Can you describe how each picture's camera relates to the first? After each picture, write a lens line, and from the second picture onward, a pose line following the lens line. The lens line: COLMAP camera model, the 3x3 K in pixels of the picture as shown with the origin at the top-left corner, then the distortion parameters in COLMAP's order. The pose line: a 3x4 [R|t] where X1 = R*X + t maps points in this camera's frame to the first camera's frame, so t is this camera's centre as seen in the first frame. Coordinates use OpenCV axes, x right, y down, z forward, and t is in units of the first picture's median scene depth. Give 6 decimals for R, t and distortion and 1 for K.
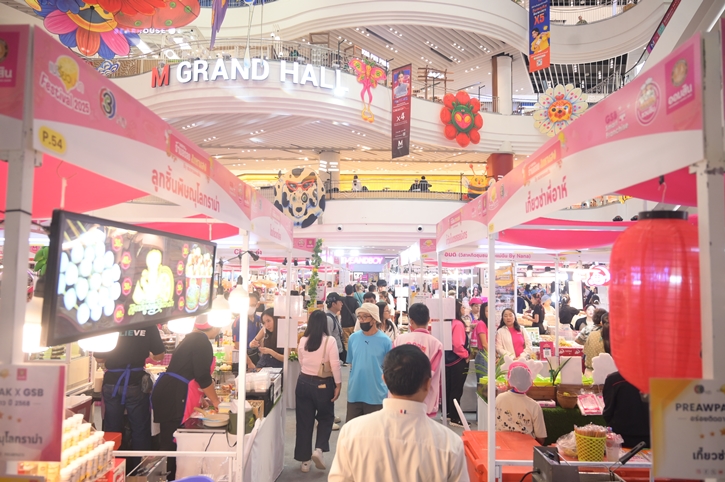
lens RADIAL K [[500.6, 0, 364.5], [0, 500.6, 241.5], [0, 0, 1]] dist [0.004403, 0.000285]
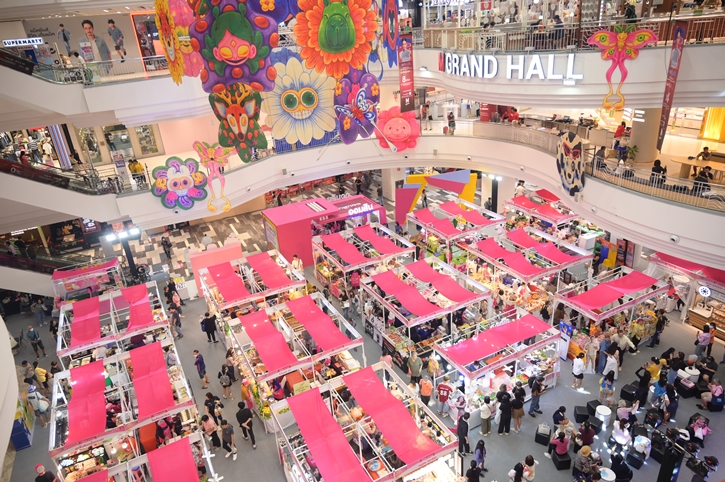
lens RADIAL K [[500.6, 0, 361.0], [0, 500.6, 240.3], [0, 0, 1]] dist [0.004403, 0.000285]
pose [[0.468261, 0.314021, -0.825907, 0.535202], [0.148968, 0.893281, 0.424097, -0.435164], [0.870942, -0.321622, 0.371510, 0.249310]]
